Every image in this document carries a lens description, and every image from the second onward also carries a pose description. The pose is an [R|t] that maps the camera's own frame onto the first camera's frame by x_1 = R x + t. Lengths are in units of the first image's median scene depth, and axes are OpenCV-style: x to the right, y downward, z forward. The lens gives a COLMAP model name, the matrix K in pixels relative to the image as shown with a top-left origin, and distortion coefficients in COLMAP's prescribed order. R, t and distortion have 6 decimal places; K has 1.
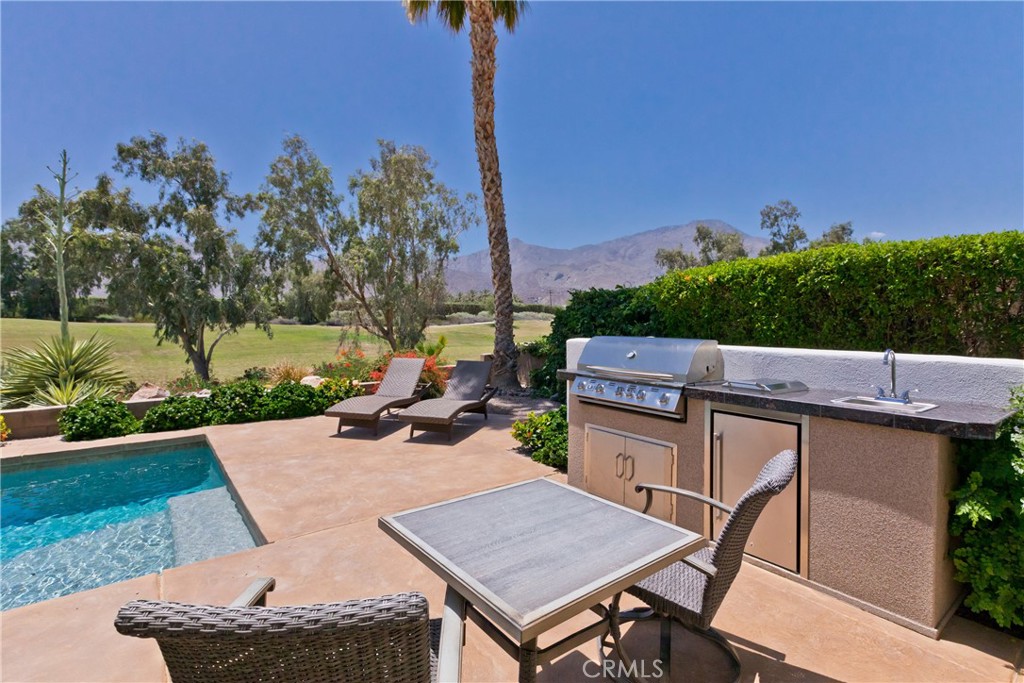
lens RADIAL K [[478.7, 0, 521.1], [0, 478.7, 330.5], [0, 0, 1]] dist [0.004500, -0.000365]
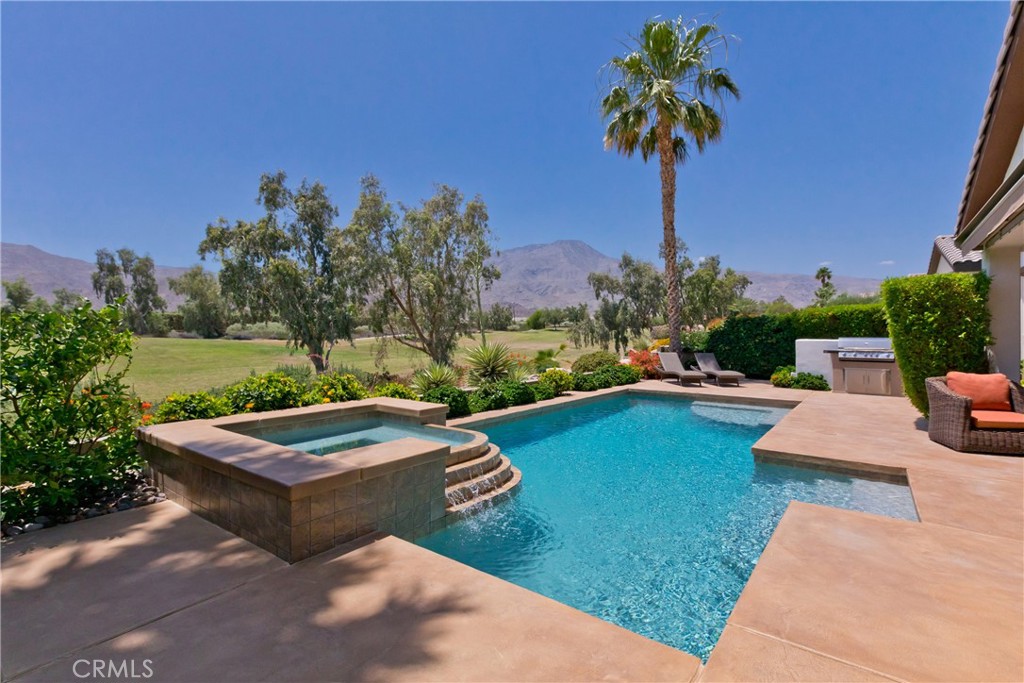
lens RADIAL K [[478.7, 0, 507.6], [0, 478.7, 343.4], [0, 0, 1]] dist [0.004500, -0.000365]
pose [[0.968303, -0.008237, 0.249642, -0.193727], [0.008366, 0.999965, 0.000545, 0.002408], [-0.249637, 0.001561, 0.968338, -0.097558]]
